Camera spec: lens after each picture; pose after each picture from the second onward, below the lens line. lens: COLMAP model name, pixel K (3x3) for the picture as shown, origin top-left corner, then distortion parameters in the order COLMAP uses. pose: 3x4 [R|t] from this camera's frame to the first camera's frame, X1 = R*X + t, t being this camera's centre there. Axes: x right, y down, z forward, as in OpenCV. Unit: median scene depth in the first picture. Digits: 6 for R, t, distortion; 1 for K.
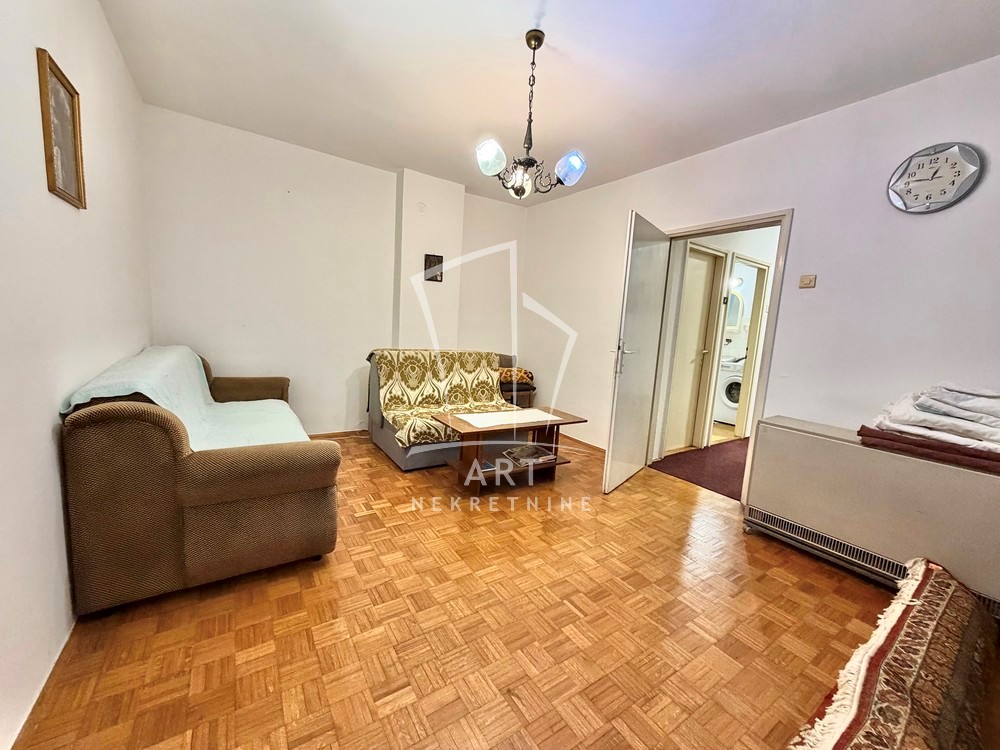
lens RADIAL K [[398.6, 0, 505.7], [0, 398.6, 374.3], [0, 0, 1]] dist [-0.001165, -0.000786]
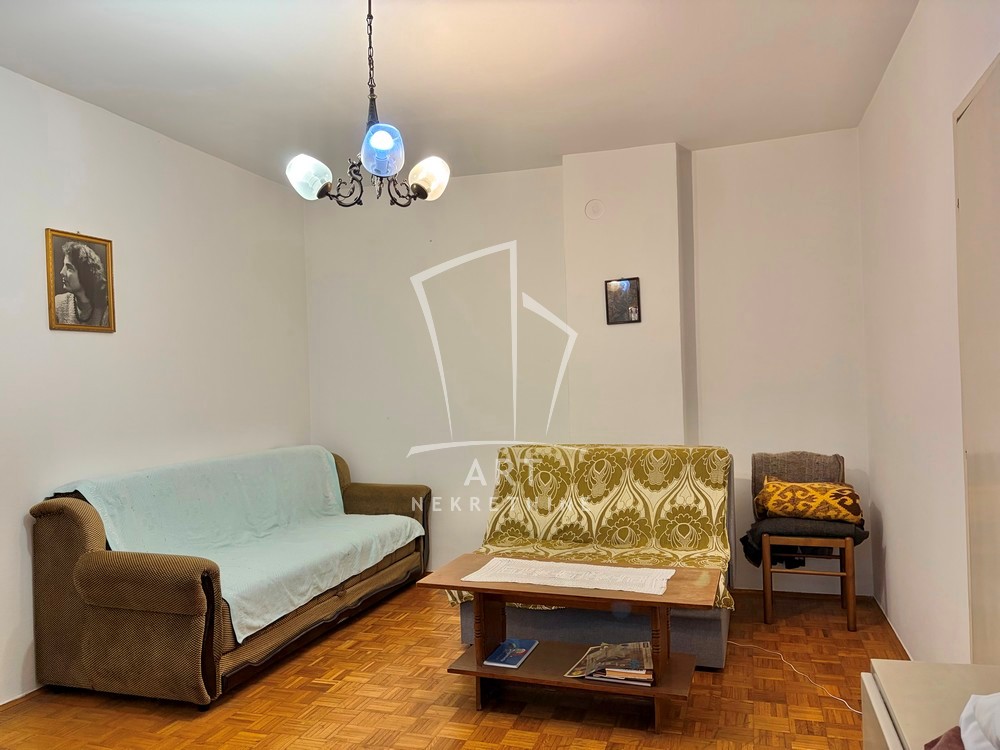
lens RADIAL K [[753.8, 0, 502.4], [0, 753.8, 383.0], [0, 0, 1]] dist [0.026502, -0.010287]
pose [[0.604334, -0.075904, -0.793107, 0.597628], [-0.035058, 0.991954, -0.121648, -0.014073], [0.795960, 0.101321, 0.596810, 0.251522]]
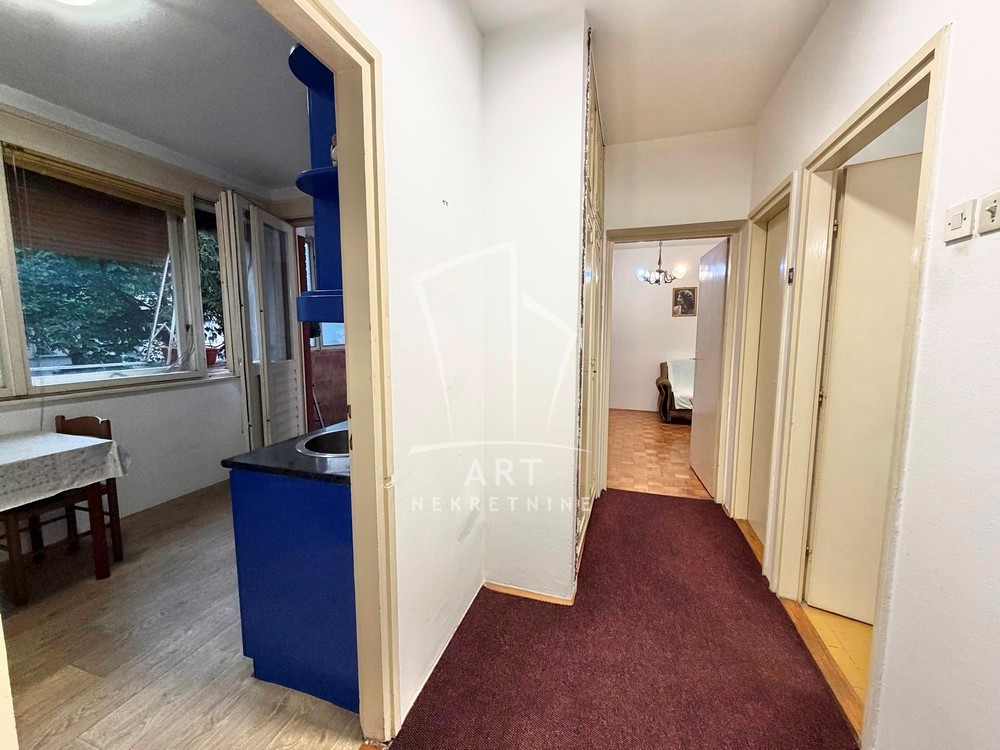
lens RADIAL K [[398.6, 0, 500.4], [0, 398.6, 373.9], [0, 0, 1]] dist [-0.001165, -0.000786]
pose [[-0.789683, 0.000019, -0.613515, 1.180904], [-0.129842, 0.977343, 0.167156, -0.114233], [0.599618, 0.211660, -0.771789, 1.264247]]
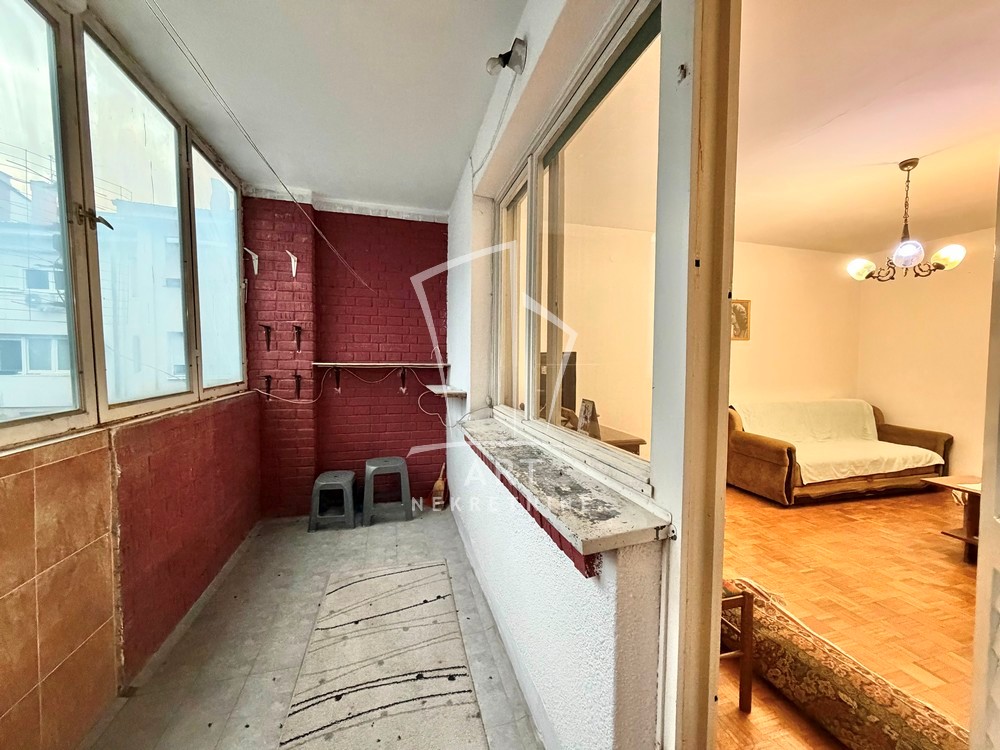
lens RADIAL K [[398.6, 0, 498.7], [0, 398.6, 374.6], [0, 0, 1]] dist [-0.001165, -0.000786]
pose [[-0.334471, -0.027413, -0.942007, 0.884004], [-0.146016, 0.989013, 0.023063, 0.002574], [0.931026, 0.145262, -0.334799, 0.149448]]
